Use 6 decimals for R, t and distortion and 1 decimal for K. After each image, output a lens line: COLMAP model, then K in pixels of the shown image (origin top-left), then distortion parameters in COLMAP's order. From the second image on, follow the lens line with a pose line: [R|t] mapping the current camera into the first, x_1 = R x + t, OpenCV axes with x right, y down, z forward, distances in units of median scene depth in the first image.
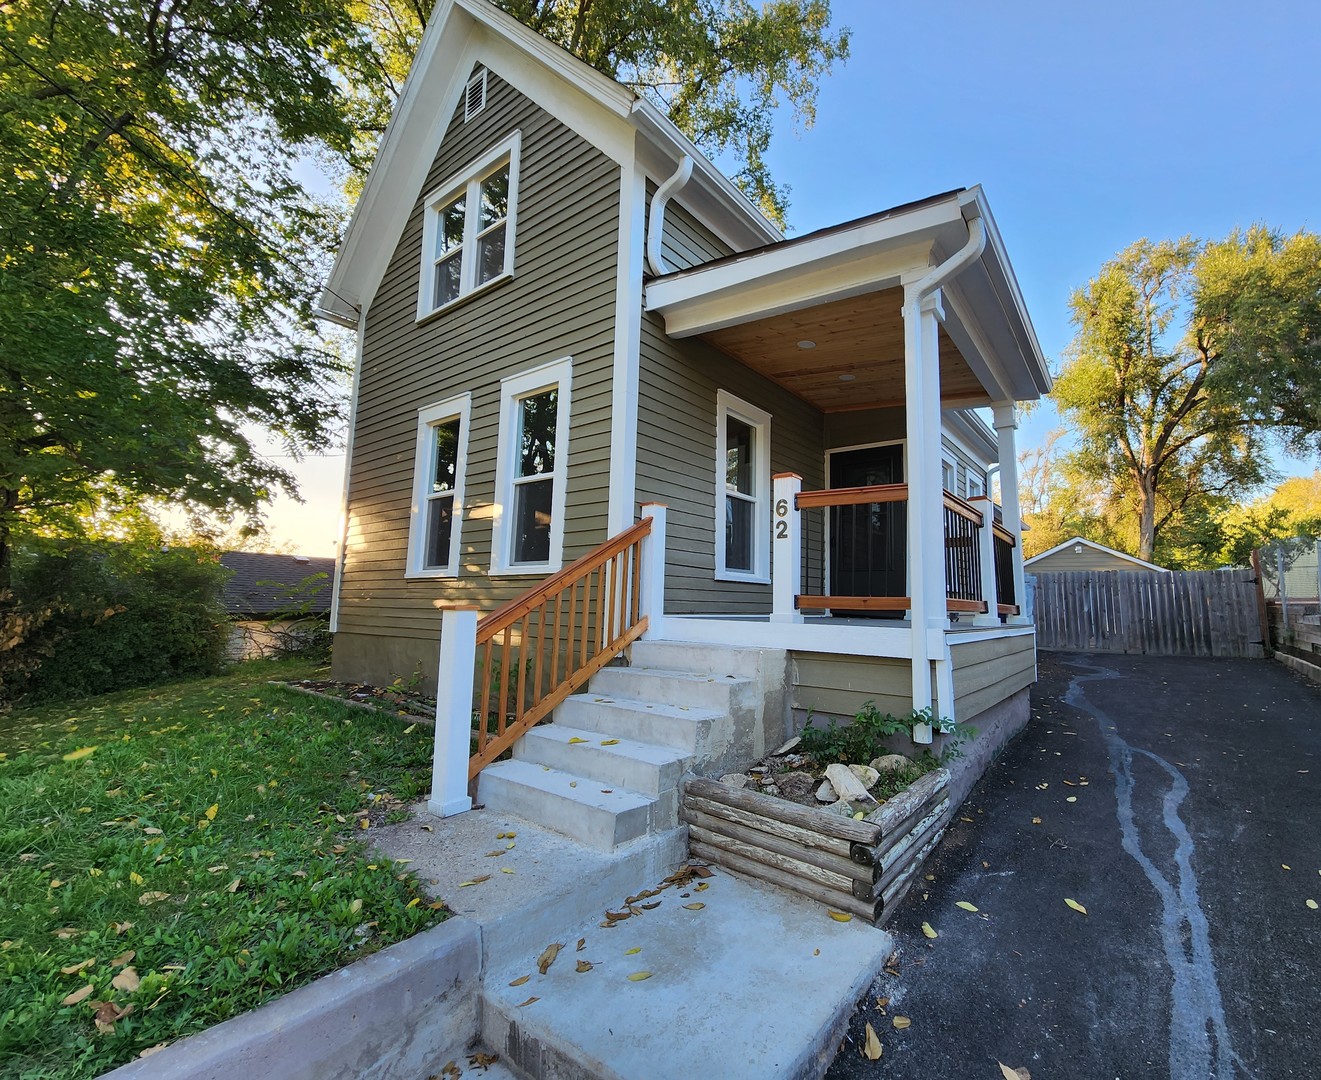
lens RADIAL K [[607.1, 0, 660.5], [0, 607.1, 540.0], [0, 0, 1]] dist [0.000216, -0.000079]
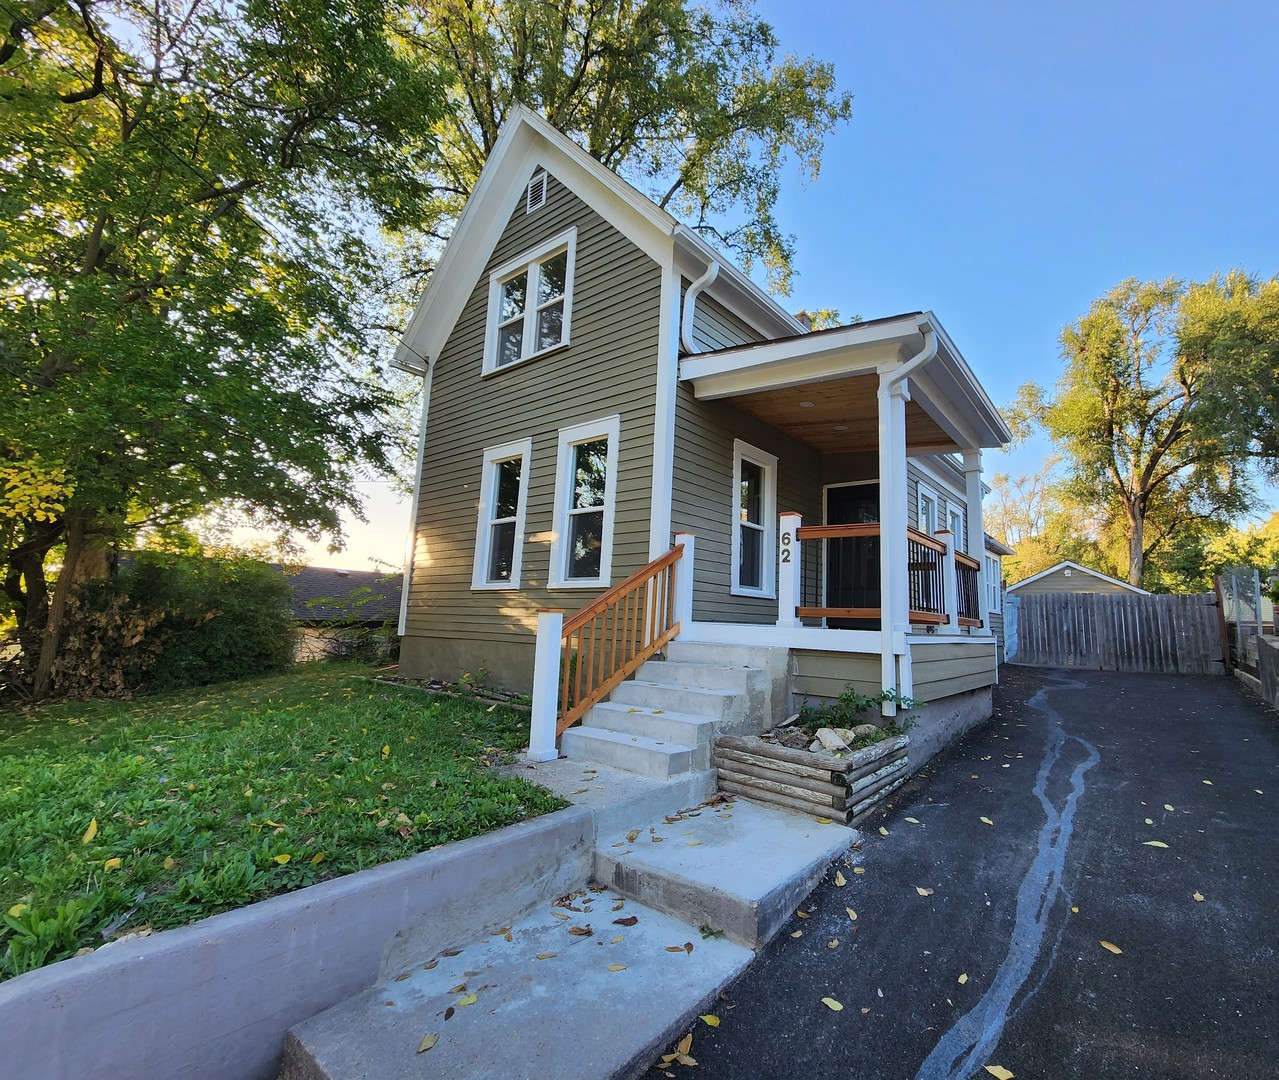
lens RADIAL K [[603.2, 0, 664.9], [0, 603.2, 544.4], [0, 0, 1]] dist [-0.000302, 0.000193]
pose [[0.999901, 0.014020, 0.001548, -0.040982], [-0.013983, 0.999664, -0.021833, -0.006469], [-0.001854, 0.021809, 0.999760, -0.192638]]
